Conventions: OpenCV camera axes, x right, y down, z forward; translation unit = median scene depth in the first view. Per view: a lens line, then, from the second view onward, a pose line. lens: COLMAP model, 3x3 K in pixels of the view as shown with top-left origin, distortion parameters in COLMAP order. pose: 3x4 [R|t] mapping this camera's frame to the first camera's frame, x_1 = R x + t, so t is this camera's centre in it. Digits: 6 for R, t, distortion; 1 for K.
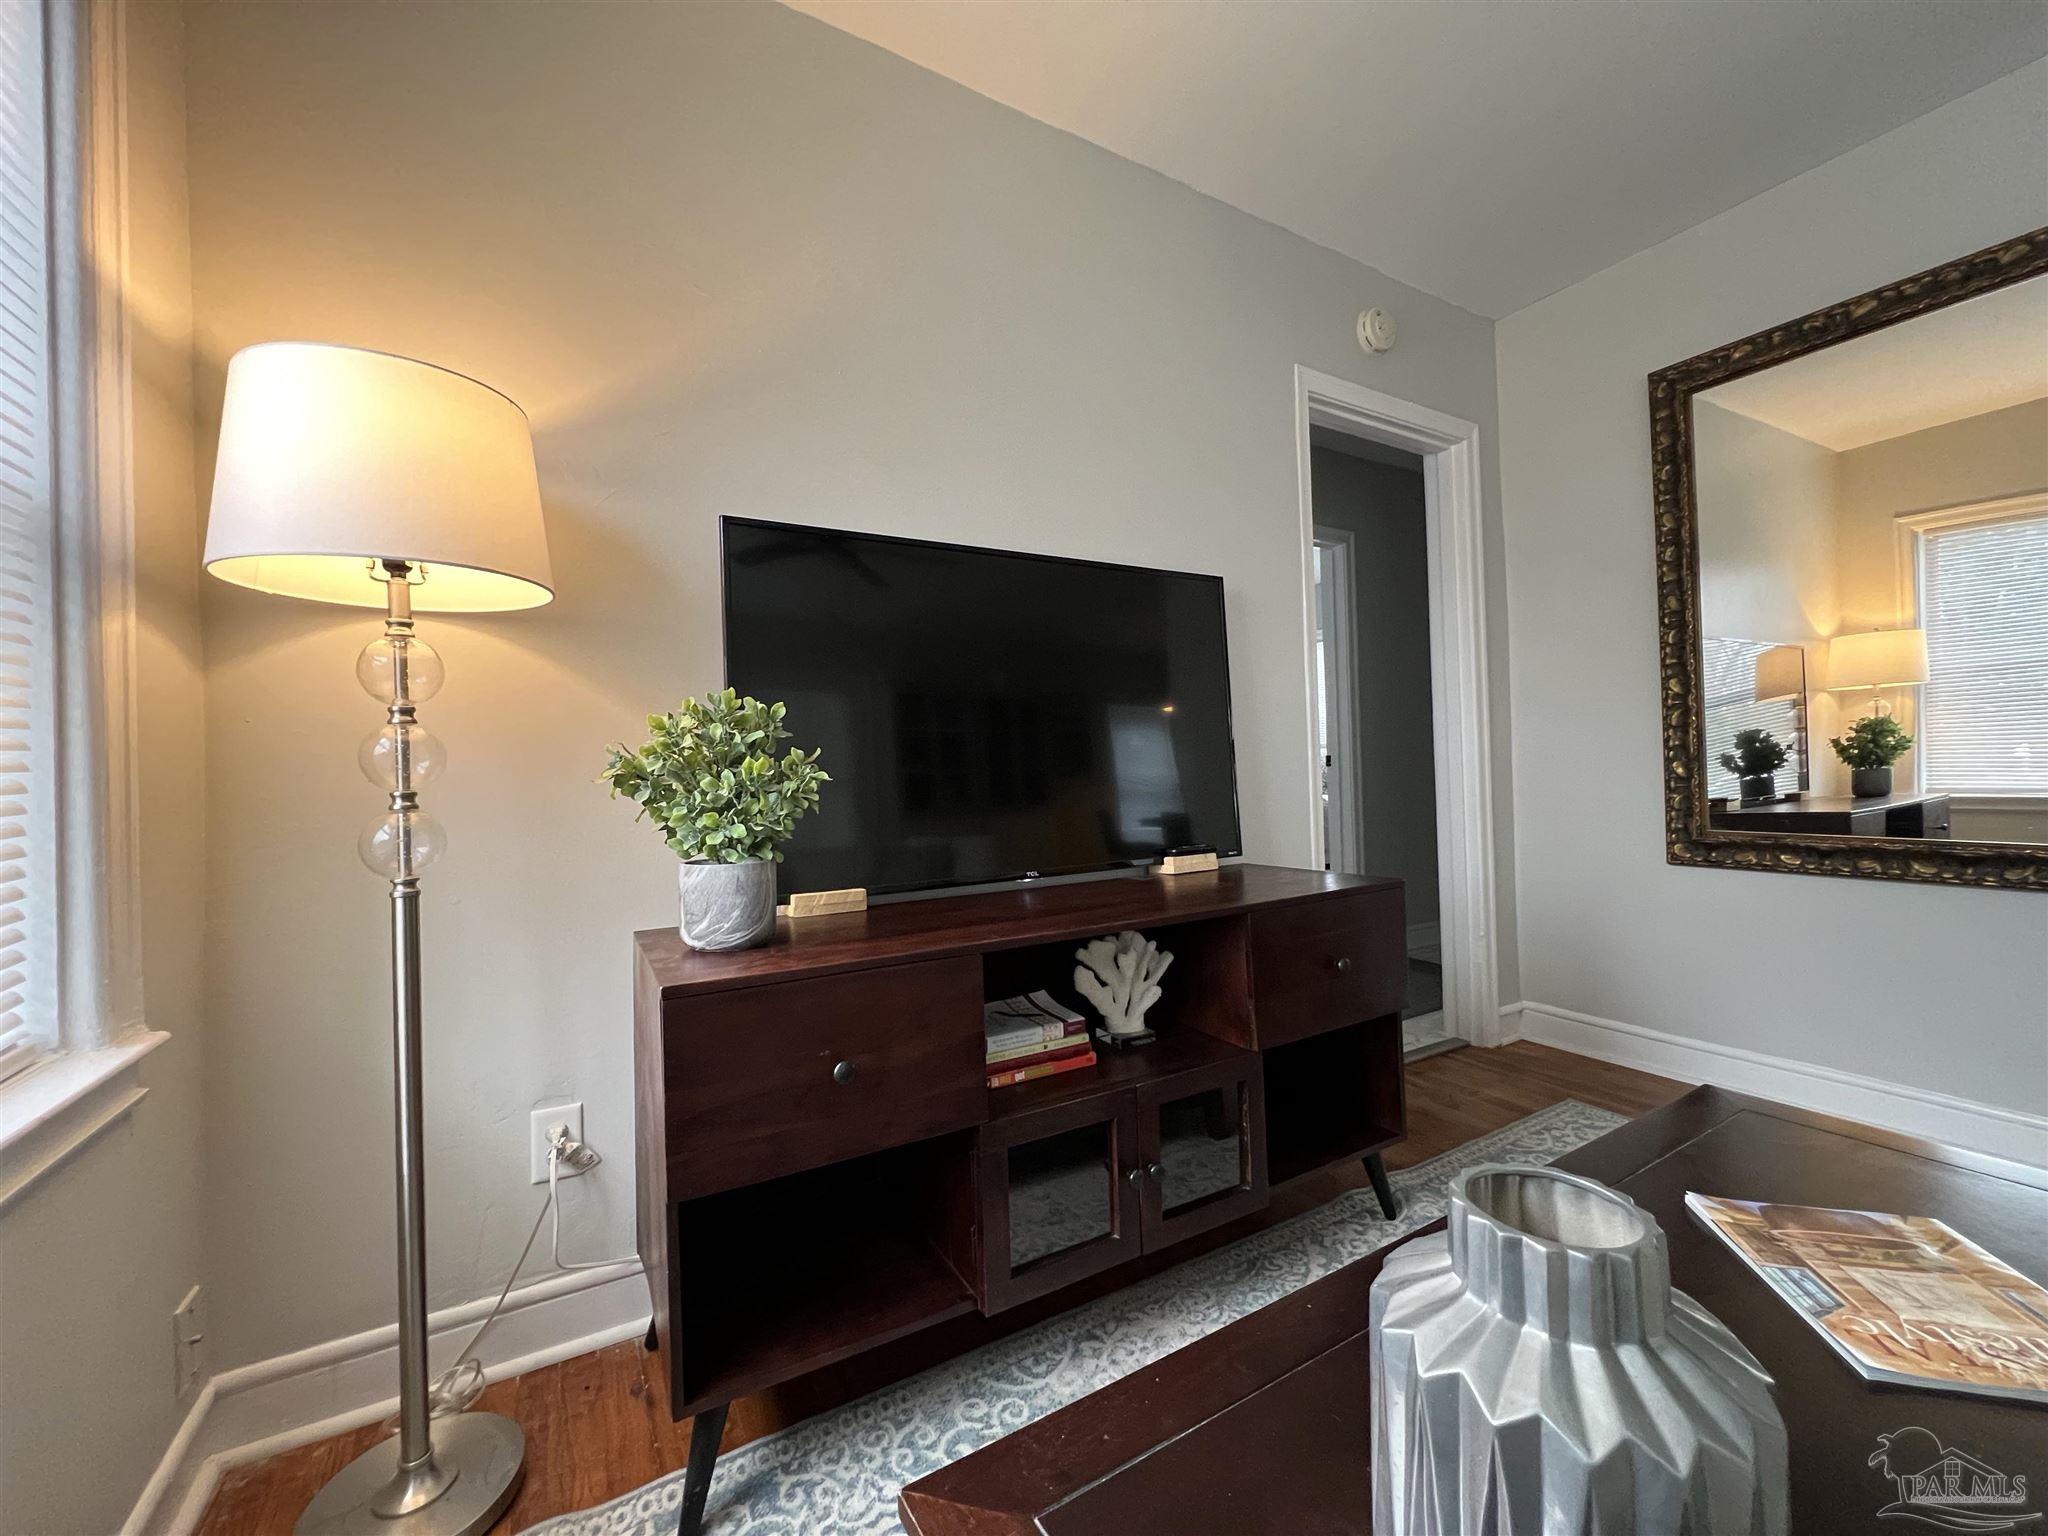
lens RADIAL K [[818.1, 0, 1018.5], [0, 818.1, 759.9], [0, 0, 1]] dist [-0.001133, 0.000098]
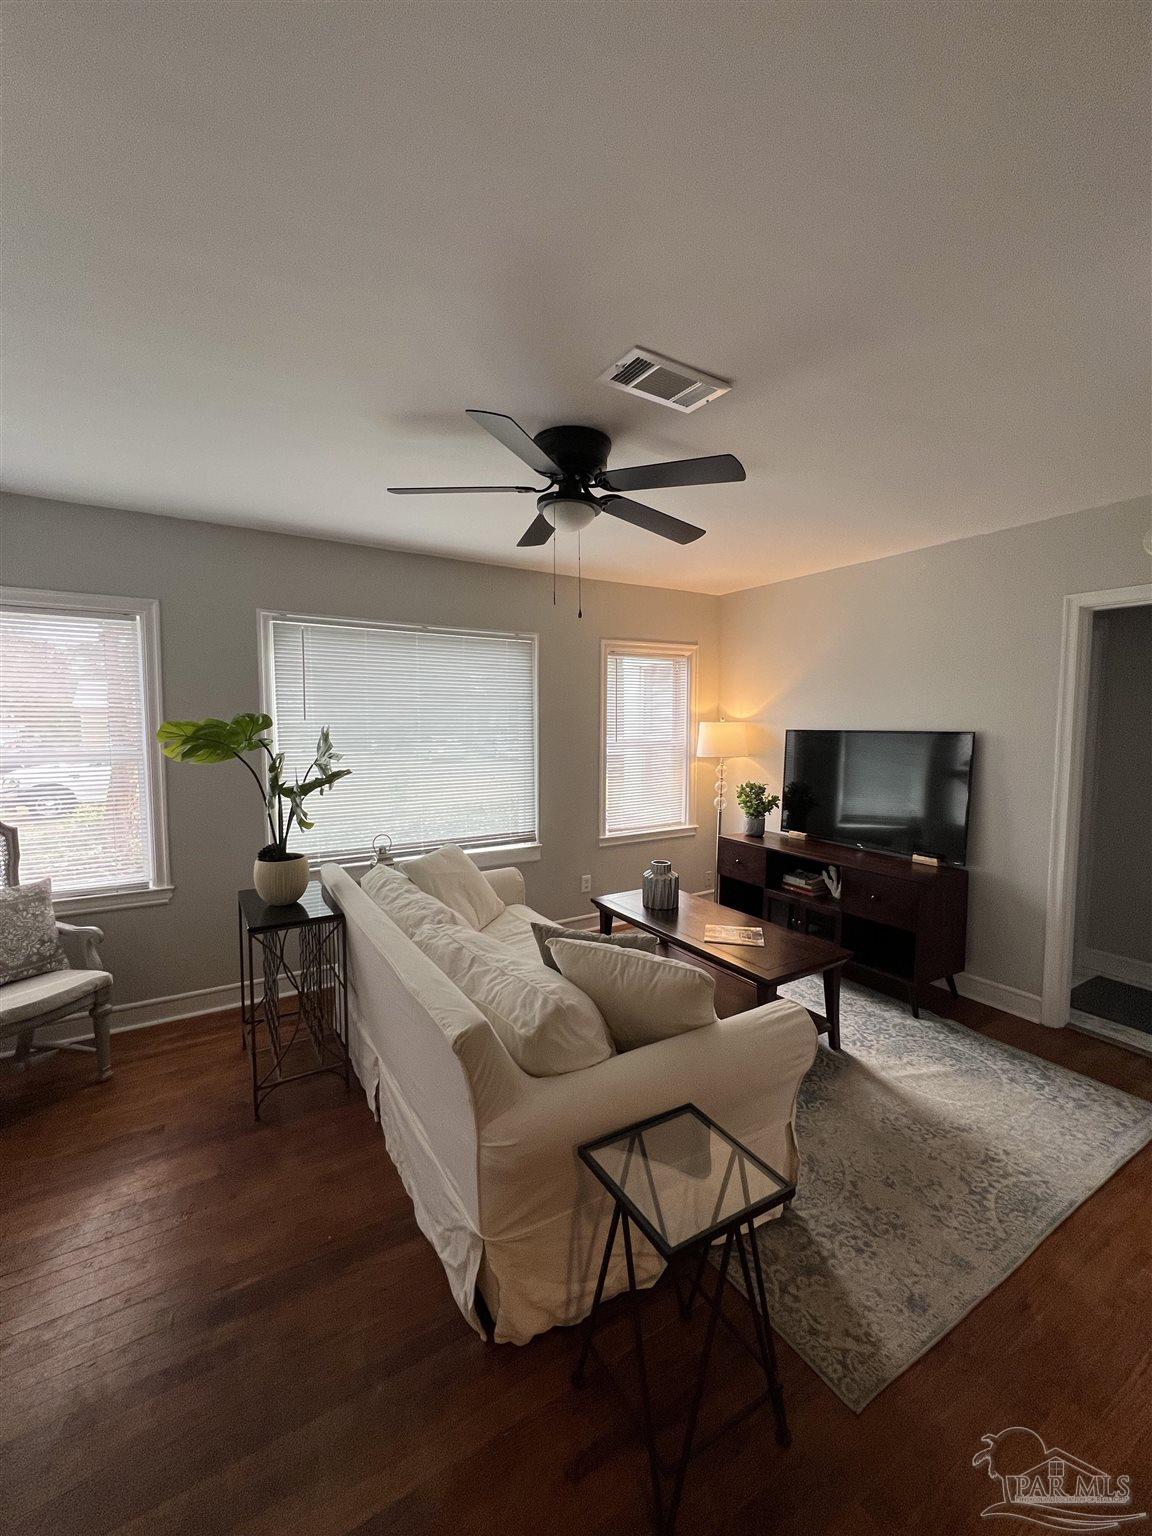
lens RADIAL K [[613.6, 0, 581.6], [0, 613.6, 764.2], [0, 0, 1]] dist [-0.001133, 0.000098]
pose [[0.027910, 0.094459, -0.995137, 3.293010], [0.007505, 0.995477, 0.094701, -0.552572], [0.999582, -0.010111, 0.027075, -0.045781]]
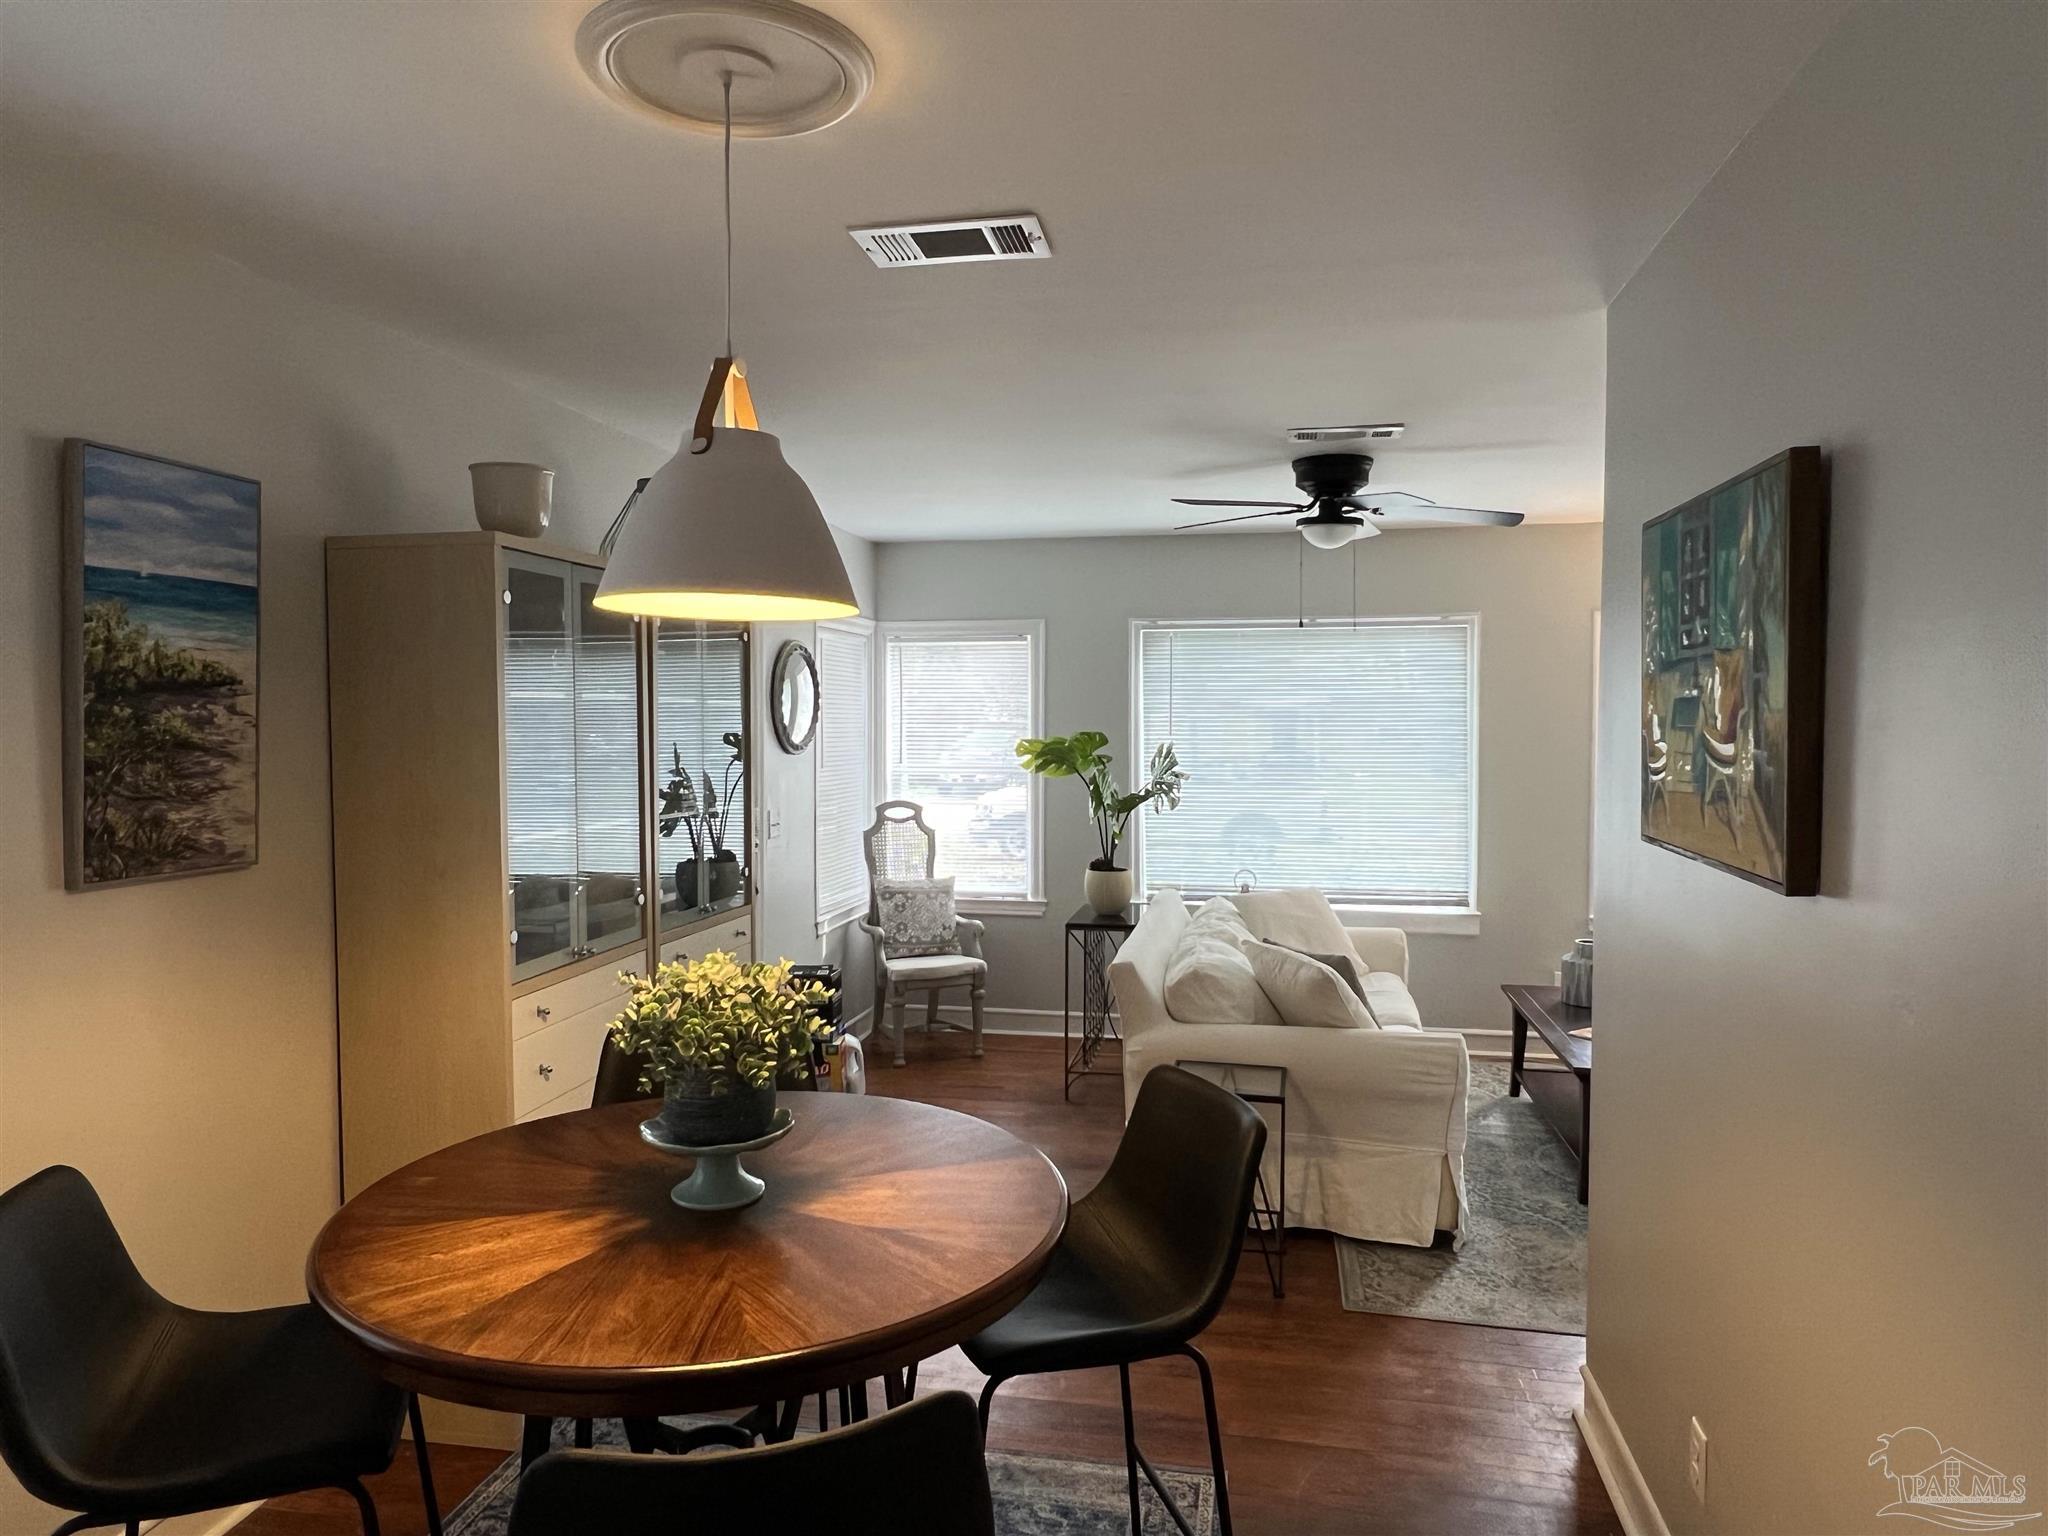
lens RADIAL K [[1312.9, 0, 1015.3], [0, 1312.9, 767.4], [0, 0, 1]] dist [-0.002371, -0.000830]
pose [[-0.658200, 0.053084, -0.750969, 5.032872], [0.025290, 0.998507, 0.048416, -0.647900], [0.752418, 0.012875, -0.658560, 1.943167]]
